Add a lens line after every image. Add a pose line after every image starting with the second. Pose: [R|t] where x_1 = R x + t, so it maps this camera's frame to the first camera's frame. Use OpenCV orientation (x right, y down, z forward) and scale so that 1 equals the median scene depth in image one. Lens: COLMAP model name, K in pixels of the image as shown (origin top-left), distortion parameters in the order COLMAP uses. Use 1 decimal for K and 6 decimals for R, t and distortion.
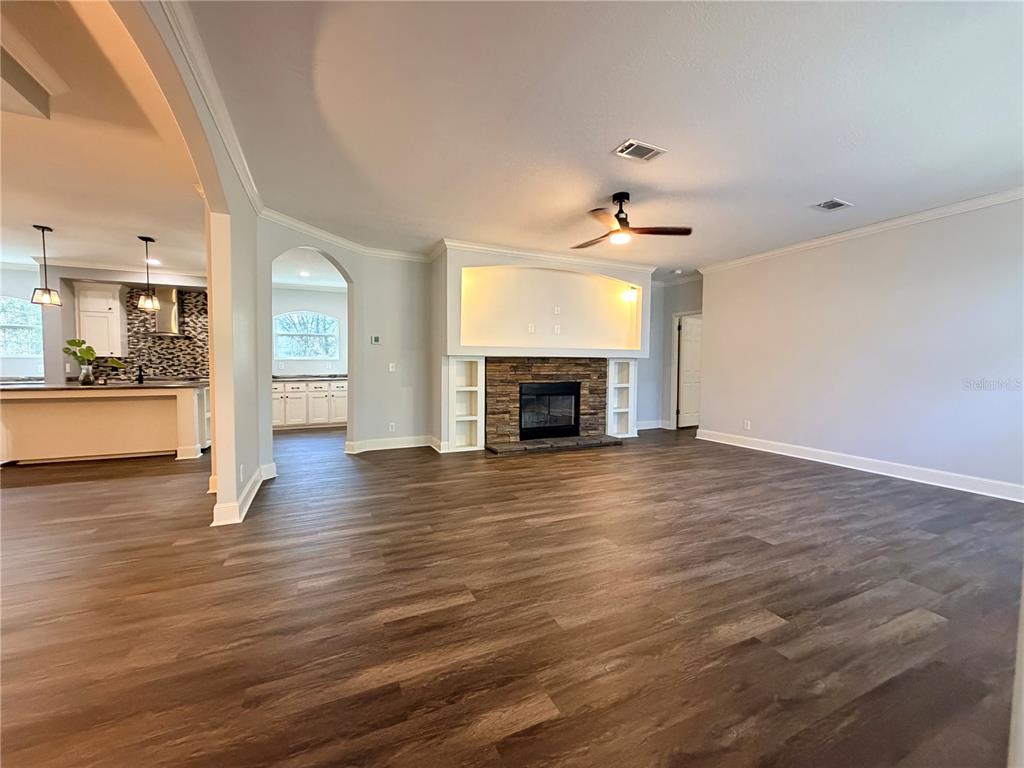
lens RADIAL K [[410.5, 0, 508.8], [0, 410.5, 376.6], [0, 0, 1]] dist [0.000675, -0.000205]
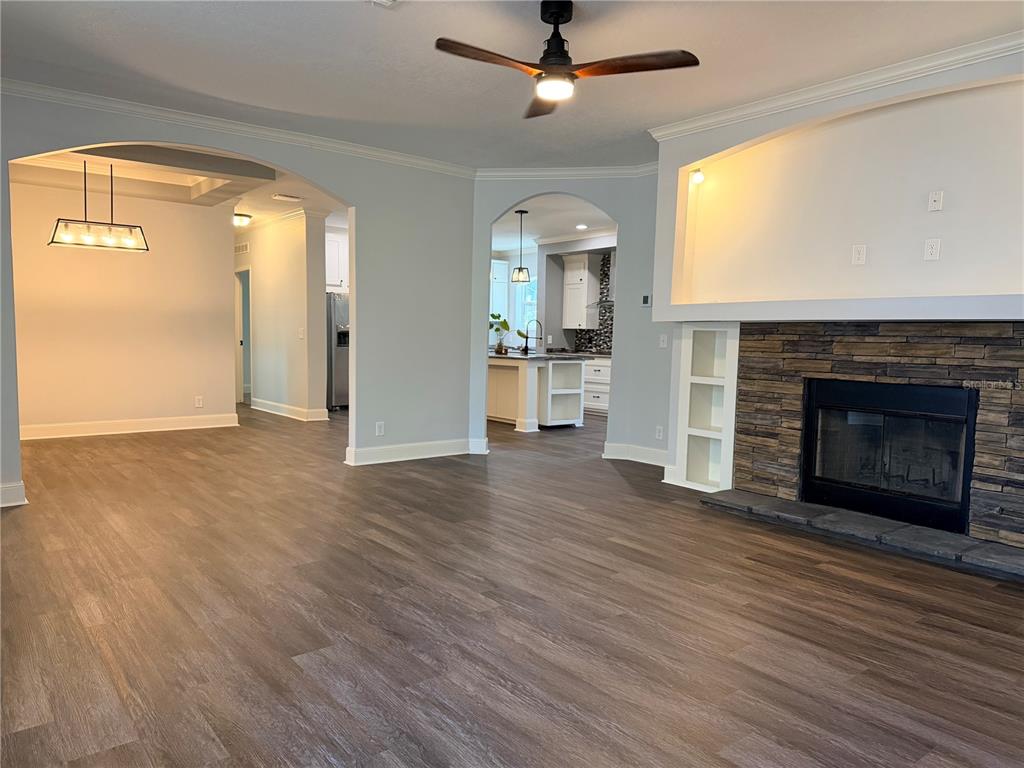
lens RADIAL K [[717.4, 0, 504.8], [0, 717.4, 389.0], [0, 0, 1]] dist [0.074233, -0.110689]
pose [[0.233513, 0.074053, -0.969530, 0.721913], [-0.041317, 0.996951, 0.066196, -0.011678], [0.971476, 0.024601, 0.235860, 0.460130]]
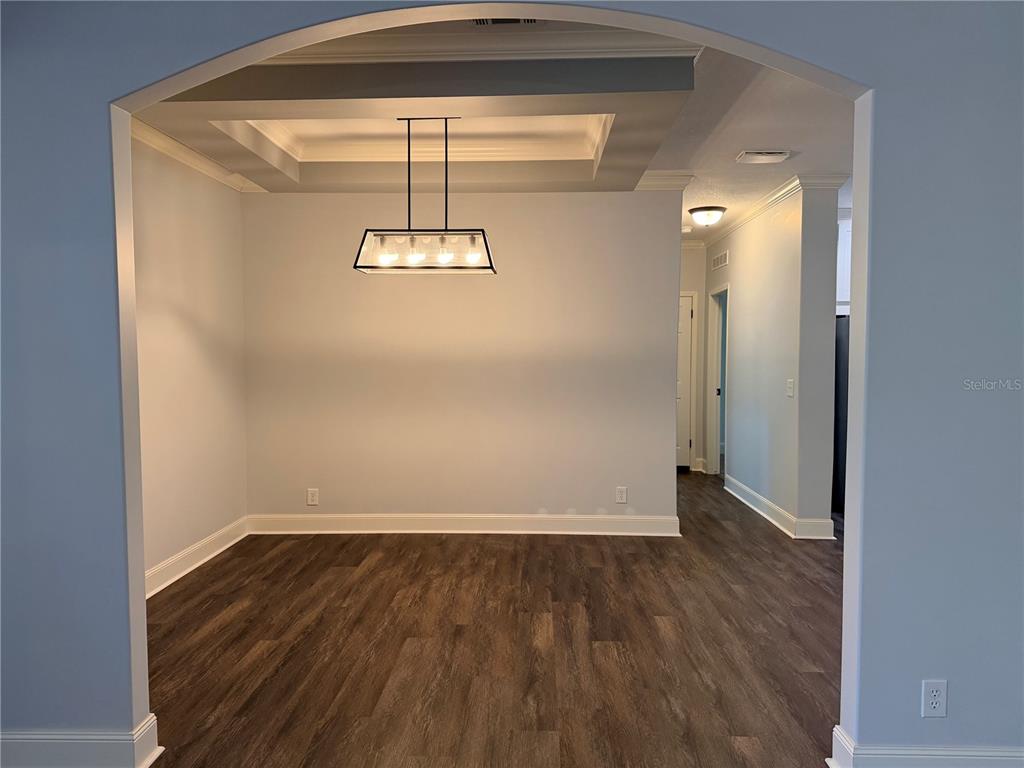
lens RADIAL K [[717.4, 0, 502.7], [0, 717.4, 385.8], [0, 0, 1]] dist [0.074233, -0.110689]
pose [[-0.464729, 0.036850, -0.884686, 0.080467], [-0.021746, 0.998357, 0.053008, -0.054510], [0.885186, 0.043872, -0.463164, 0.502190]]
